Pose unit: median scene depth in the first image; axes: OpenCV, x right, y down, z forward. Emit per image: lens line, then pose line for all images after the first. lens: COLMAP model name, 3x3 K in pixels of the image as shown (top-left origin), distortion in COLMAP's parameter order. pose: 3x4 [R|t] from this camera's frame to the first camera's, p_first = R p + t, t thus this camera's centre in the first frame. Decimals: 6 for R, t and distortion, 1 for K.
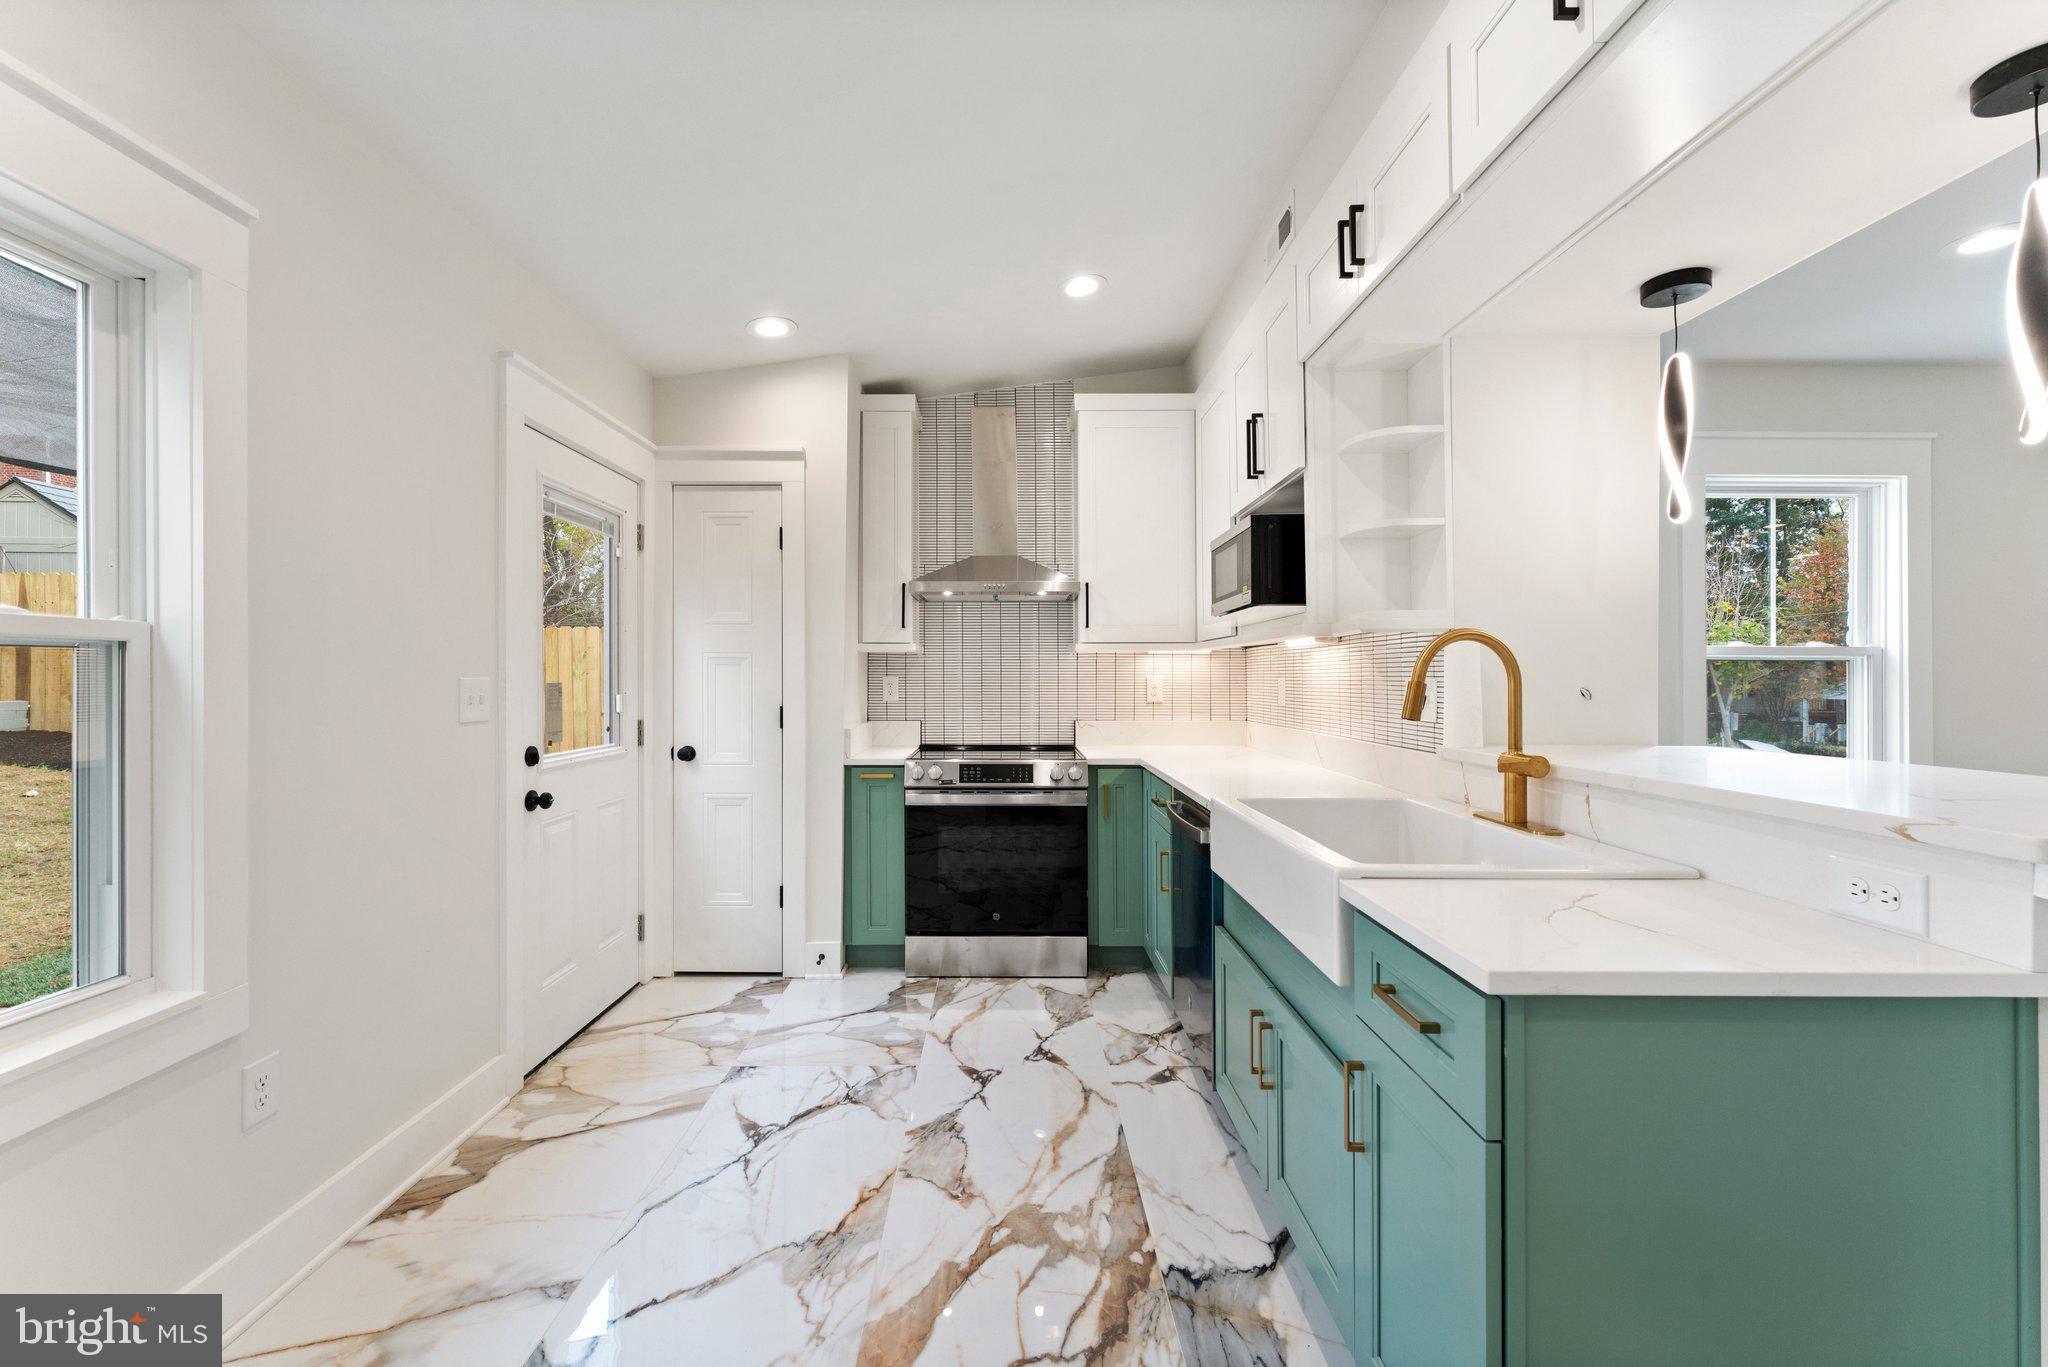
lens RADIAL K [[821.0, 0, 1018.2], [0, 821.0, 689.5], [0, 0, 1]] dist [-0.001730, 0.000266]
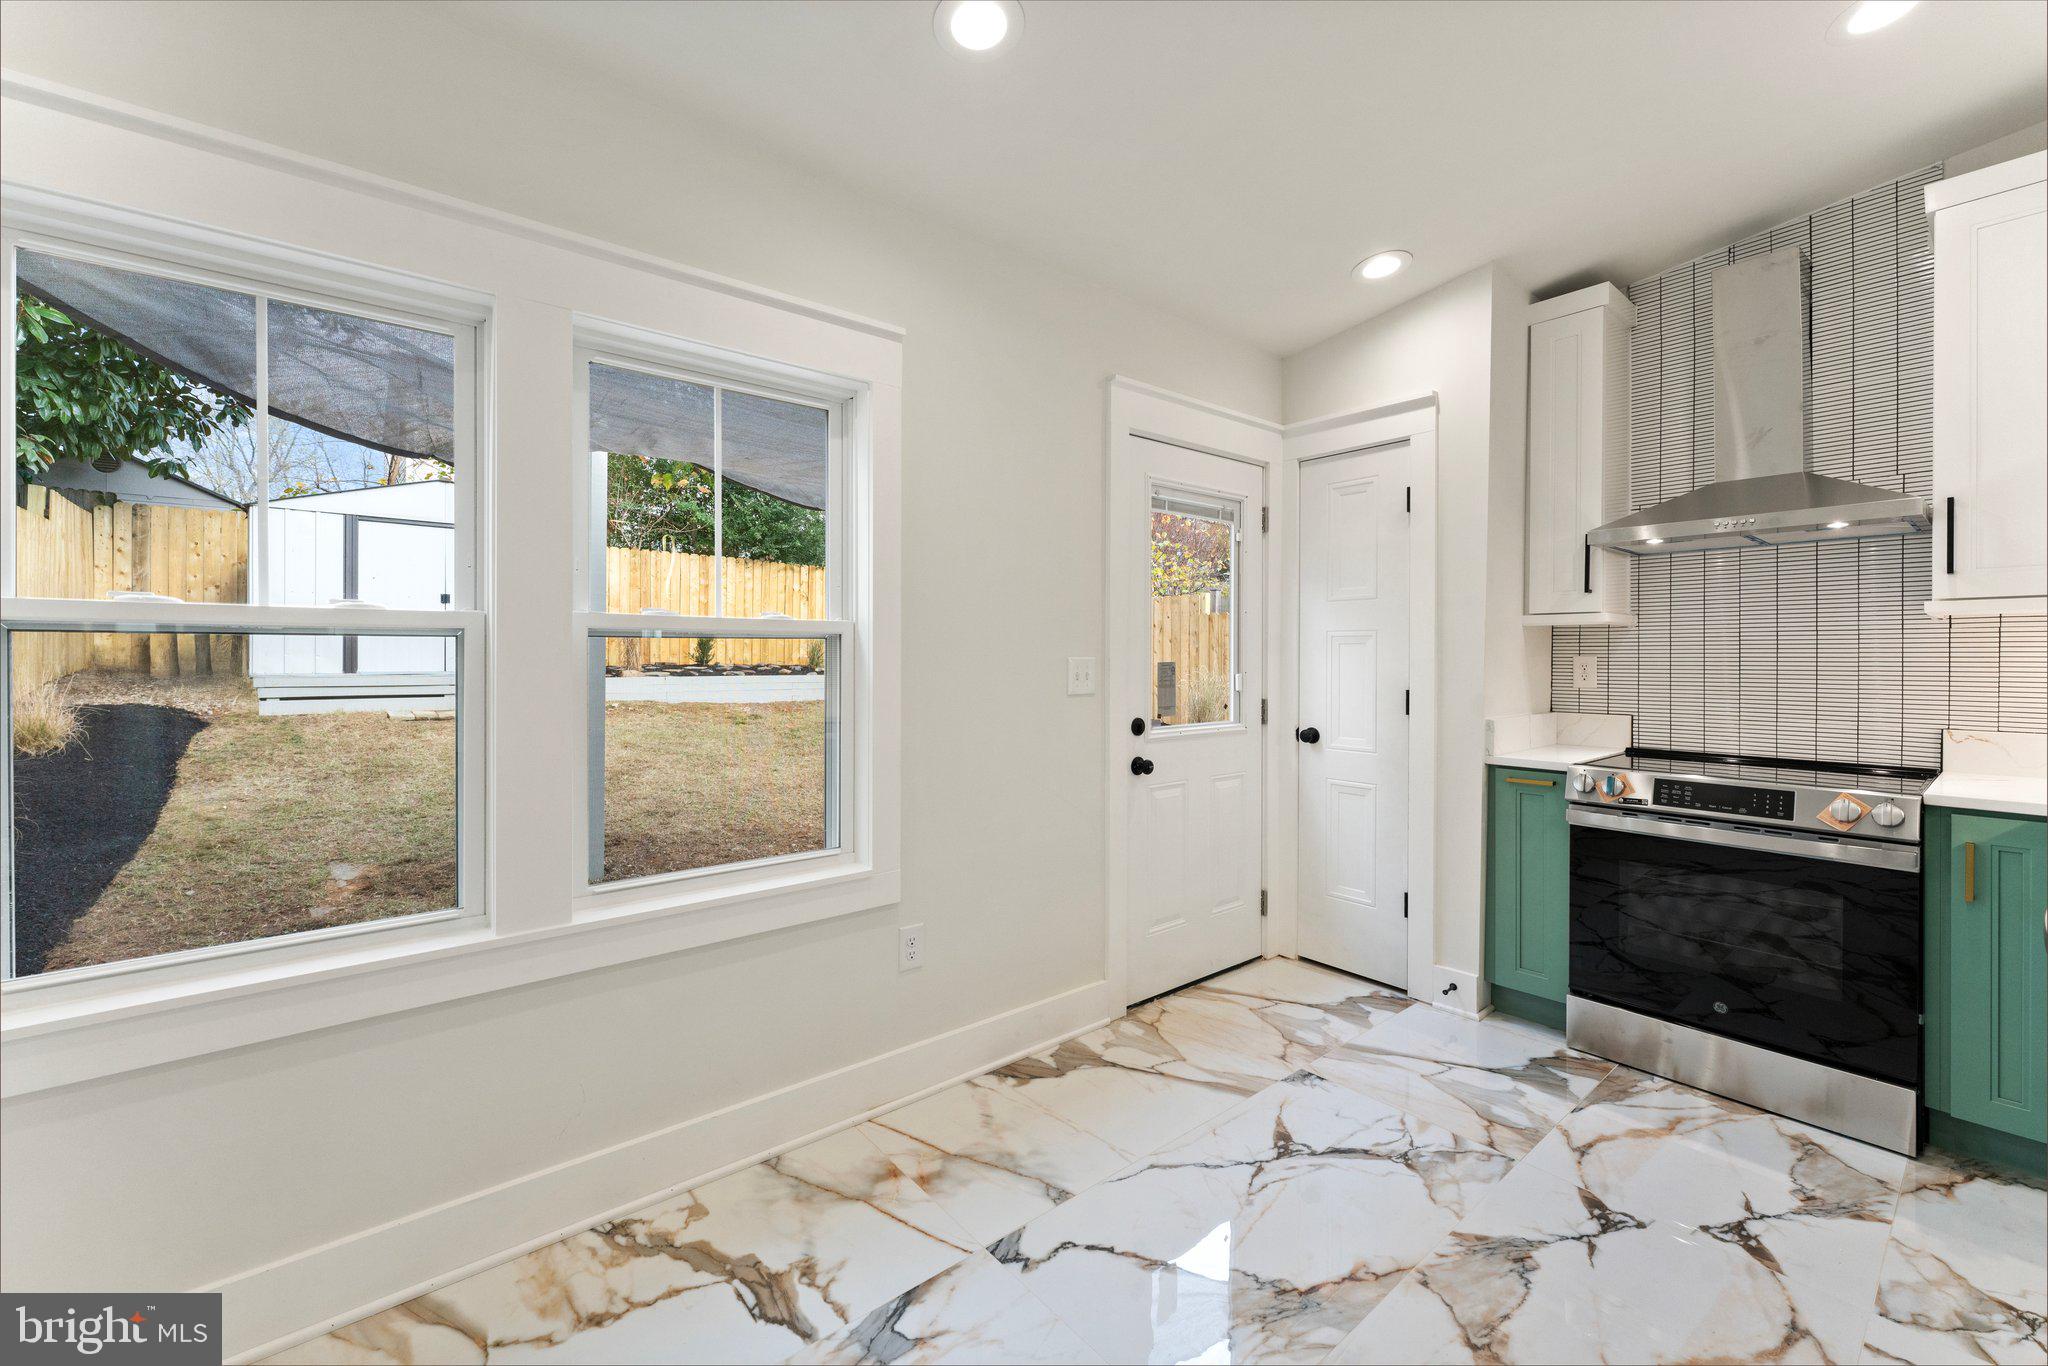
lens RADIAL K [[821.0, 0, 980.0], [0, 821.0, 670.4], [0, 0, 1]] dist [-0.001730, 0.000266]
pose [[0.625397, 0.013438, -0.780191, 0.131714], [-0.011896, 0.999900, 0.007686, -0.002165], [0.780216, 0.004474, 0.625494, 0.102373]]
